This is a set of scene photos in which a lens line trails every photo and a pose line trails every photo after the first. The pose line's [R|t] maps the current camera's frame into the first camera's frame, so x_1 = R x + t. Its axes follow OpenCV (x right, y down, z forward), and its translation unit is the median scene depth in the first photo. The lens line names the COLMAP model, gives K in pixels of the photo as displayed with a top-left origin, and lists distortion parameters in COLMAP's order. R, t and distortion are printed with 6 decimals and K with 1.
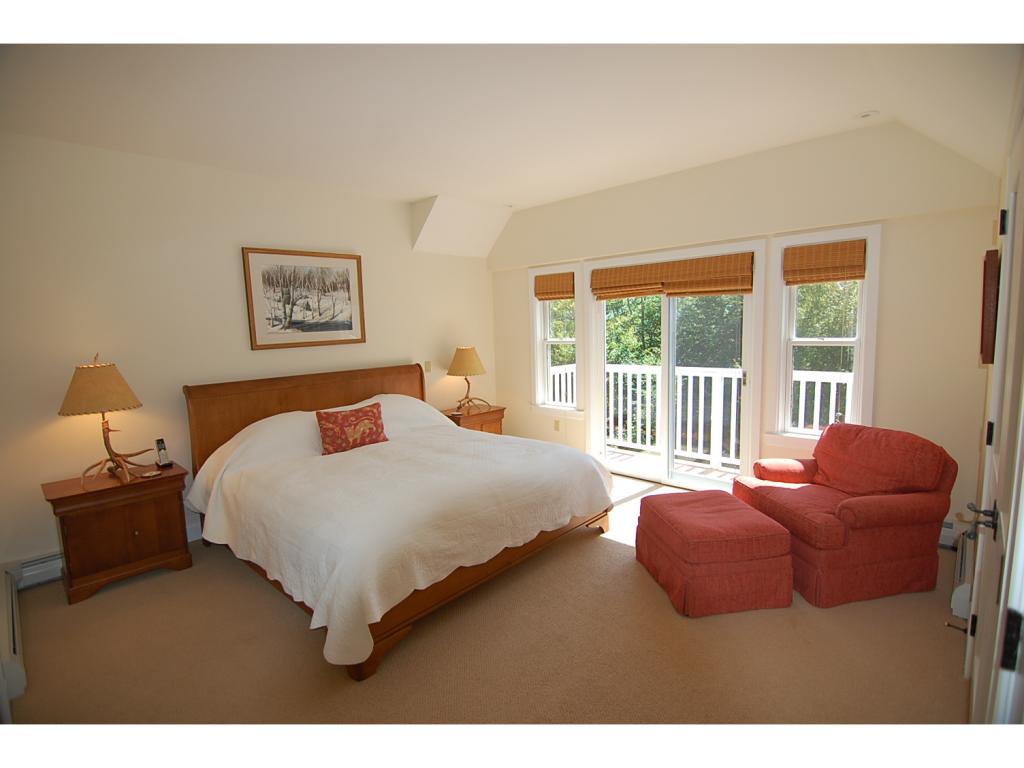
lens RADIAL K [[494.9, 0, 512.0], [0, 494.9, 384.0], [0, 0, 1]] dist [0.000071, 0.000025]
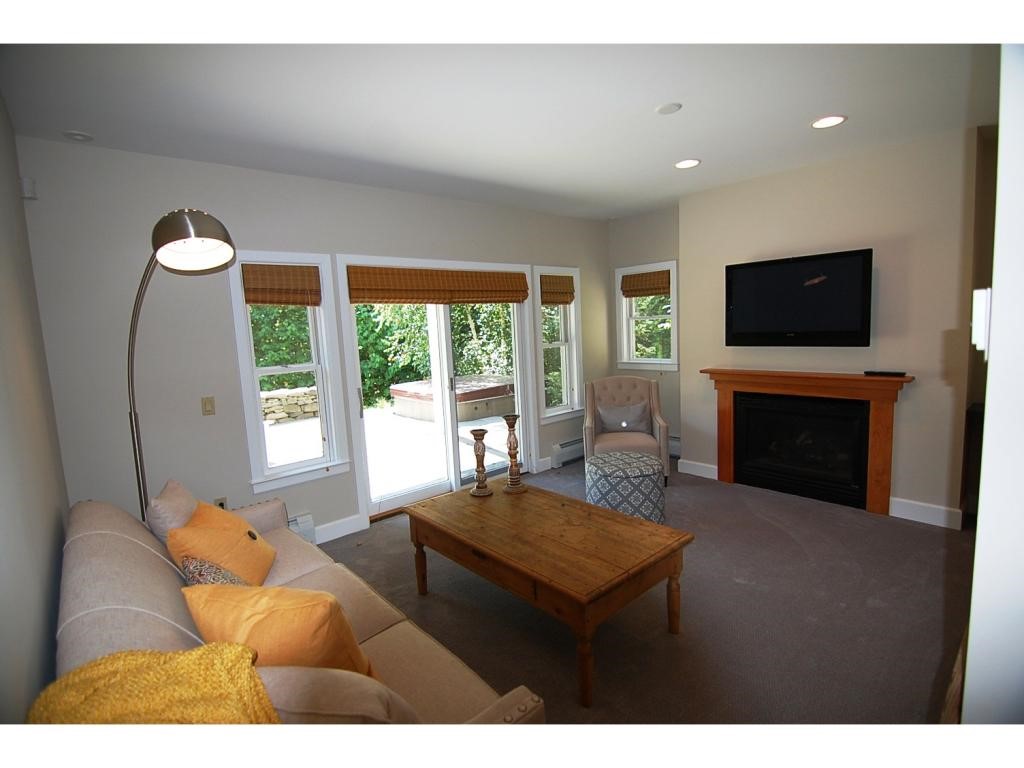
lens RADIAL K [[494.9, 0, 512.0], [0, 494.9, 384.0], [0, 0, 1]] dist [0.000071, 0.000025]
pose [[0.084238, -0.092486, 0.992144, -1.013623], [0.156417, 0.984567, 0.078499, -0.096537], [-0.984092, 0.148576, 0.097404, 1.089123]]
